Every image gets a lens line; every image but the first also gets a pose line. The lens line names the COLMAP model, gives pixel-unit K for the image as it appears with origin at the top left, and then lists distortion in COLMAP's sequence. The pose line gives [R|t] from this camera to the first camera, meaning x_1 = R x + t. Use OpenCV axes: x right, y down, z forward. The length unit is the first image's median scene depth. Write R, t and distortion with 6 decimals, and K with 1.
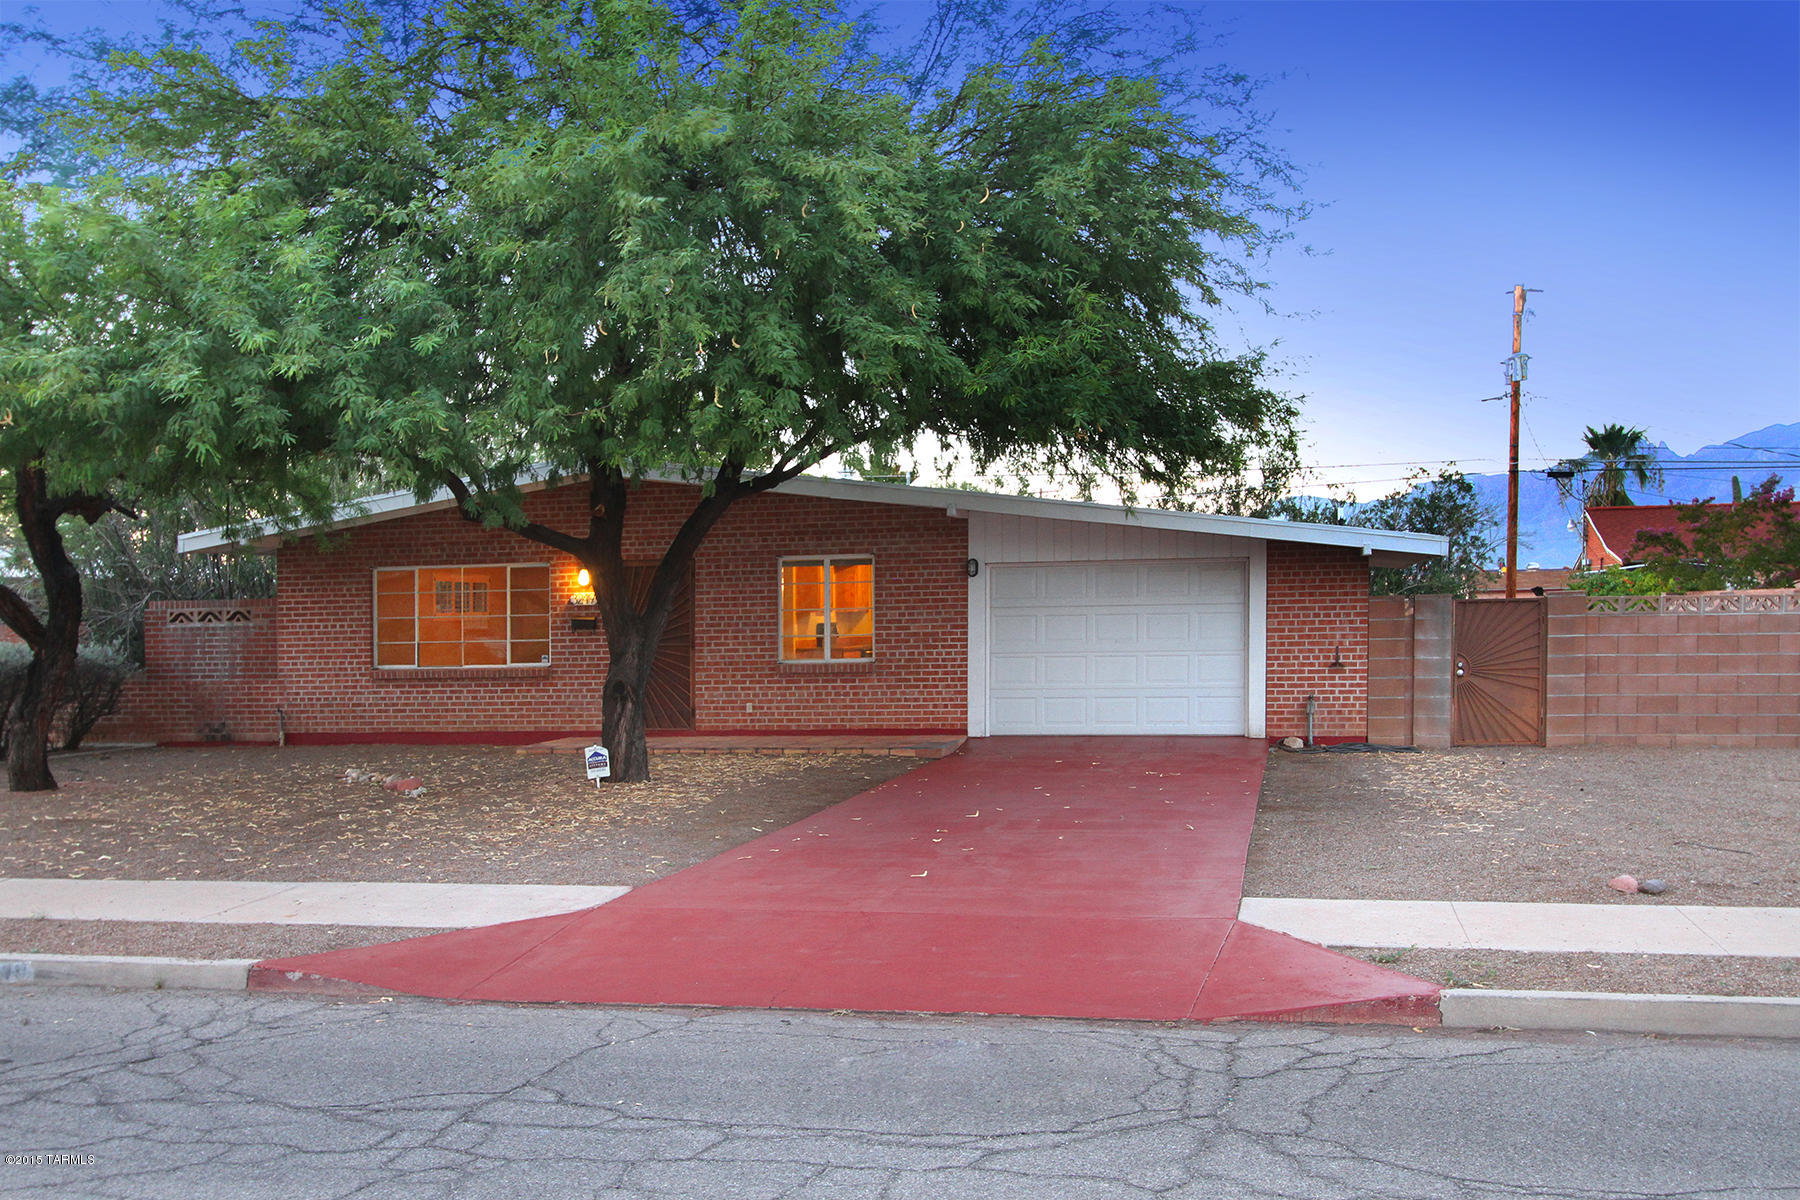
lens RADIAL K [[1664.8, 0, 900.4], [0, 1664.8, 598.1], [0, 0, 1]] dist [0.010779, 0.000000]
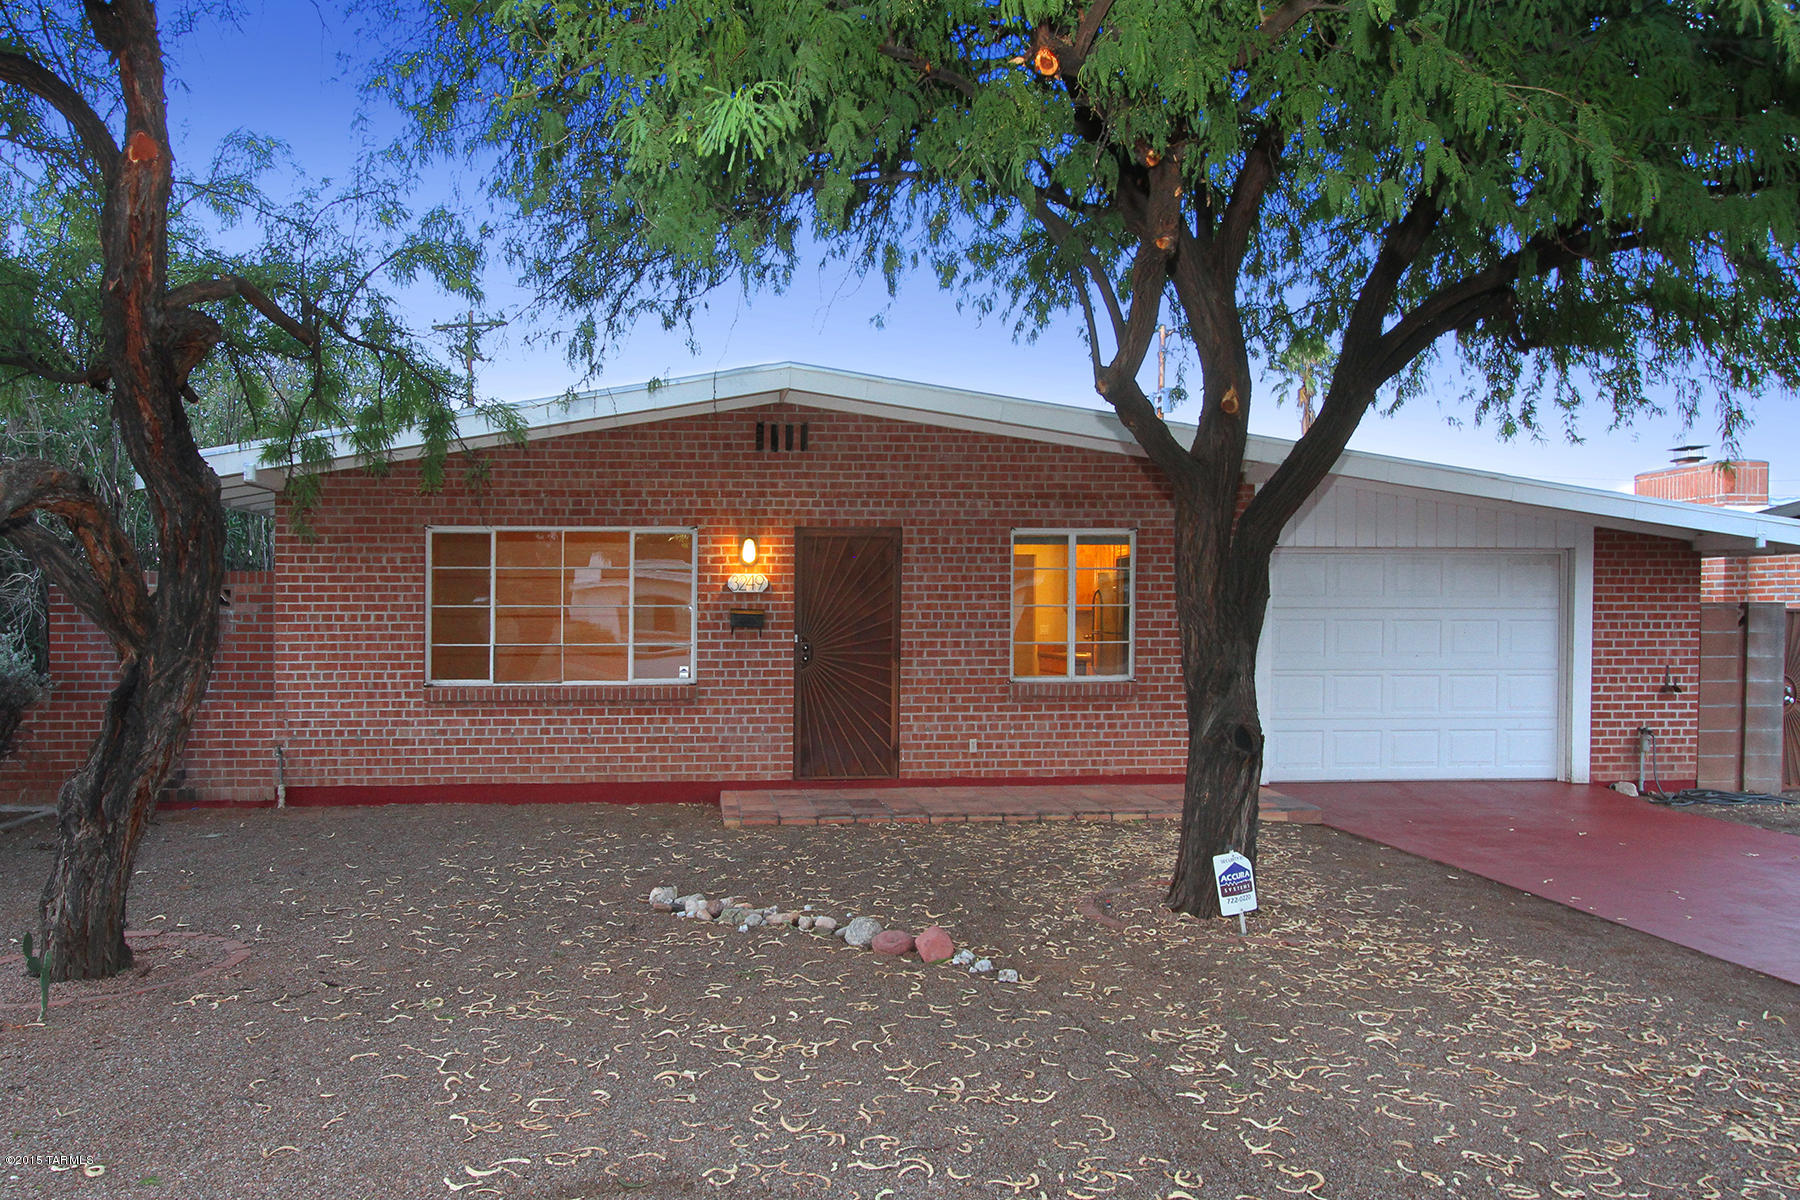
lens RADIAL K [[1605.7, 0, 899.7], [0, 1605.7, 606.4], [0, 0, 1]] dist [-0.013924, 0.000911]
pose [[0.979611, 0.018258, 0.200070, -0.255488], [-0.018037, 0.999833, -0.002930, 0.010467], [-0.200090, -0.000738, 0.979777, 0.352742]]
